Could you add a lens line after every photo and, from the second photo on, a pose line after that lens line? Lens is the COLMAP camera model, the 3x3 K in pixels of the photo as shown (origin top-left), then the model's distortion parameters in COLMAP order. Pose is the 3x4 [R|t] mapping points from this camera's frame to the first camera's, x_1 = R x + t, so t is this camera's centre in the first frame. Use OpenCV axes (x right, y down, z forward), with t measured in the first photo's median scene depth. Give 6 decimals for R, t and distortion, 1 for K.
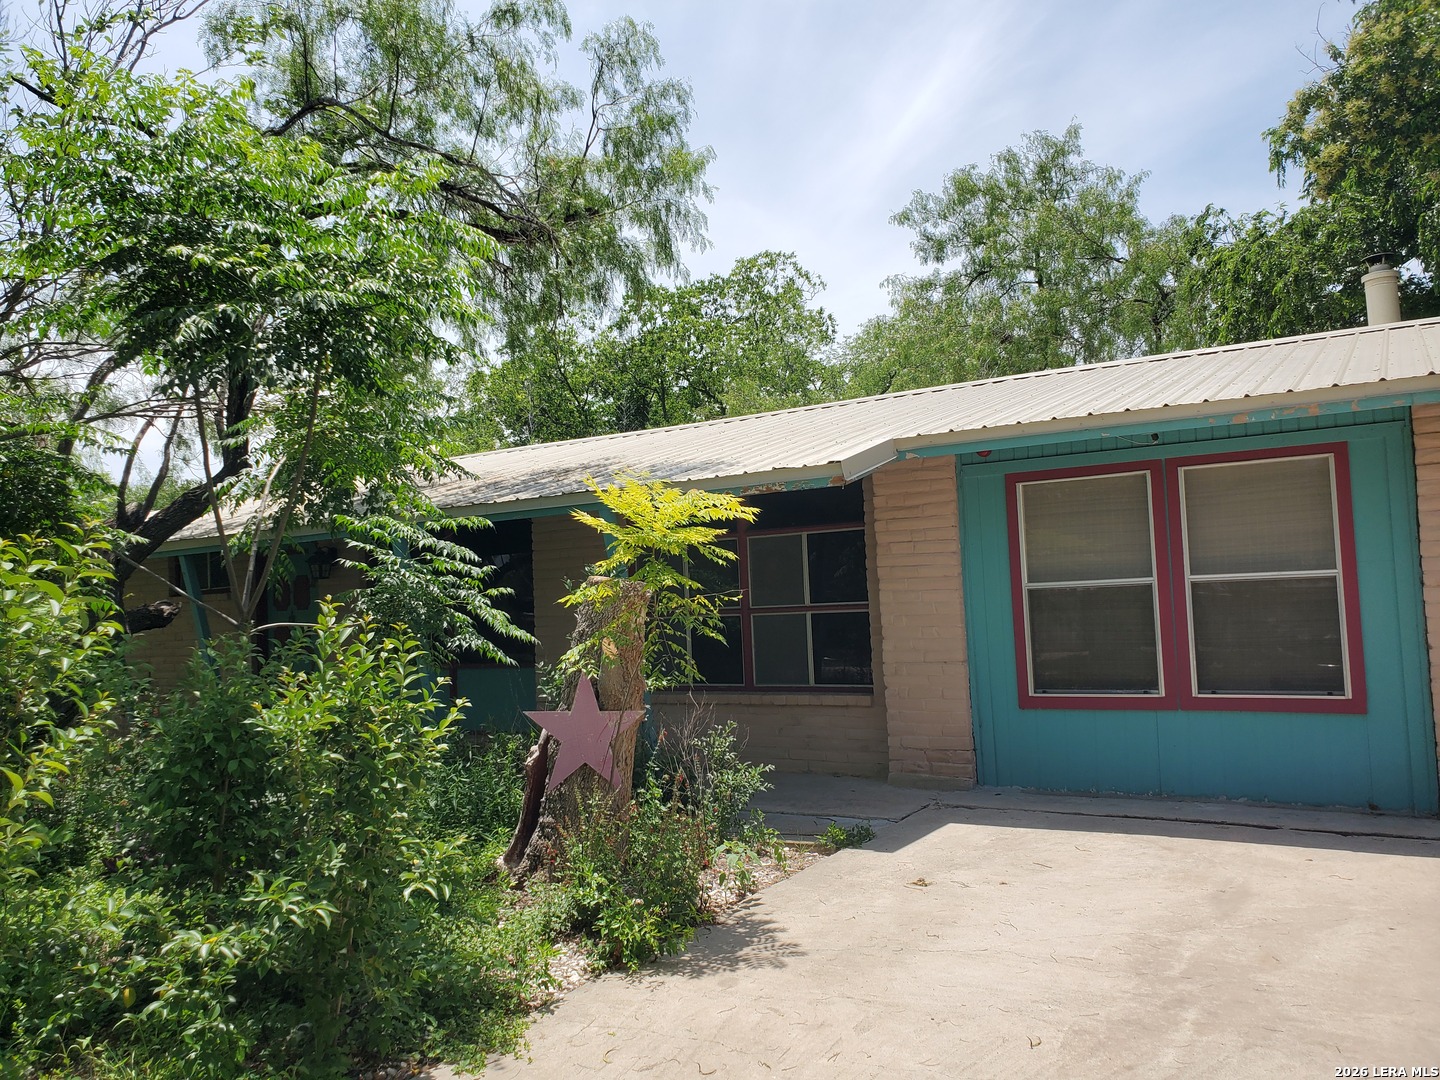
lens RADIAL K [[1117.0, 0, 711.9], [0, 1117.0, 532.5], [0, 0, 1]] dist [0.010777, -0.006675]
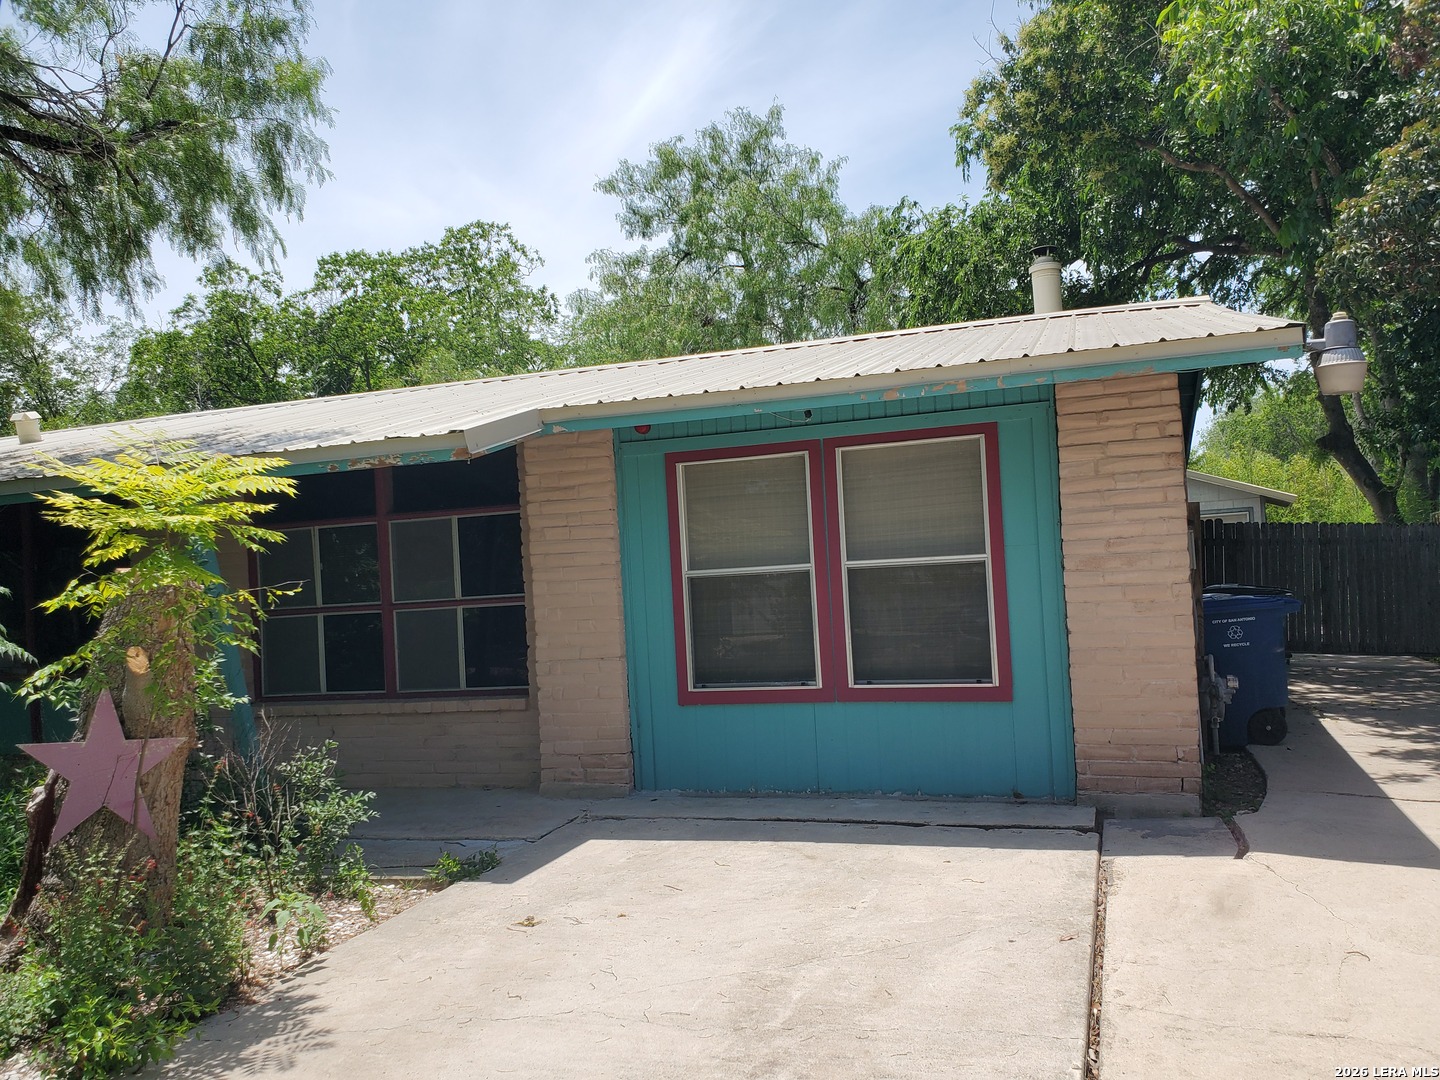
lens RADIAL K [[1117.0, 0, 728.3], [0, 1117.0, 548.1], [0, 0, 1]] dist [0.010777, -0.006675]
pose [[0.970172, -0.004631, 0.242374, 0.094019], [-0.001500, 0.999684, 0.025106, 0.003459], [-0.242414, -0.024721, 0.969858, 0.100959]]
